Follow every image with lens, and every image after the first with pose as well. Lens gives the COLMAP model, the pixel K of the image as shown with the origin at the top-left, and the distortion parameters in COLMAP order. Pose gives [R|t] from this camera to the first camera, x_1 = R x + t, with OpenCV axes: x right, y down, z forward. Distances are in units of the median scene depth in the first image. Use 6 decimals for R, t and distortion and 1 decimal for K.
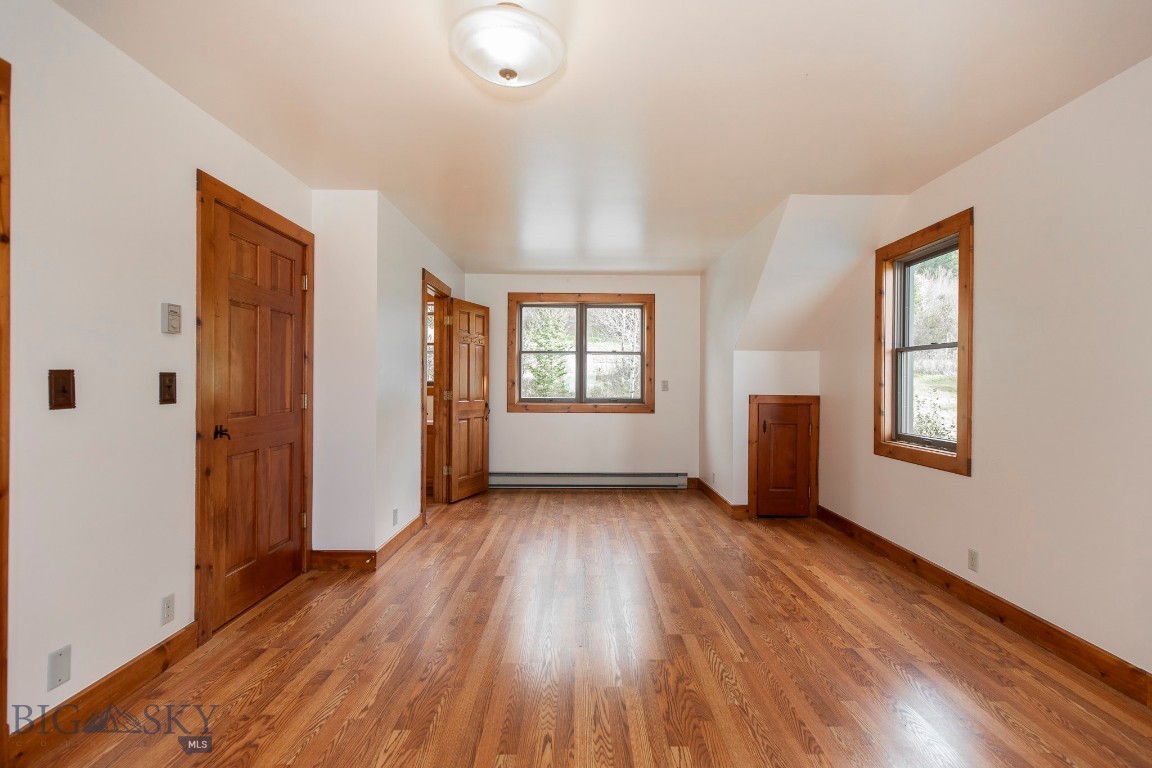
lens RADIAL K [[527.0, 0, 580.1], [0, 527.0, 386.9], [0, 0, 1]] dist [0.008222, -0.000591]
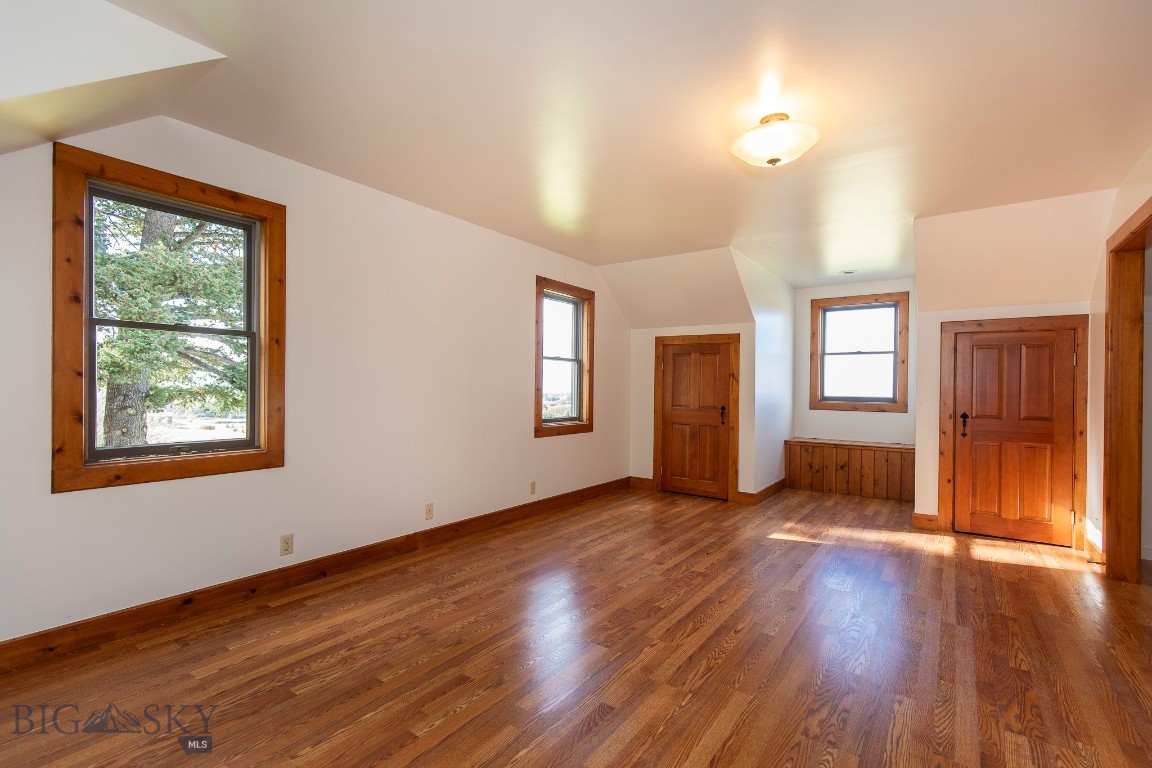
lens RADIAL K [[527.0, 0, 580.4], [0, 527.0, 384.0], [0, 0, 1]] dist [0.008222, -0.000591]
pose [[-0.811249, -0.012241, 0.584573, -0.362347], [-0.010358, 0.999925, 0.006564, -0.005931], [-0.584609, -0.000730, -0.811315, 1.599429]]
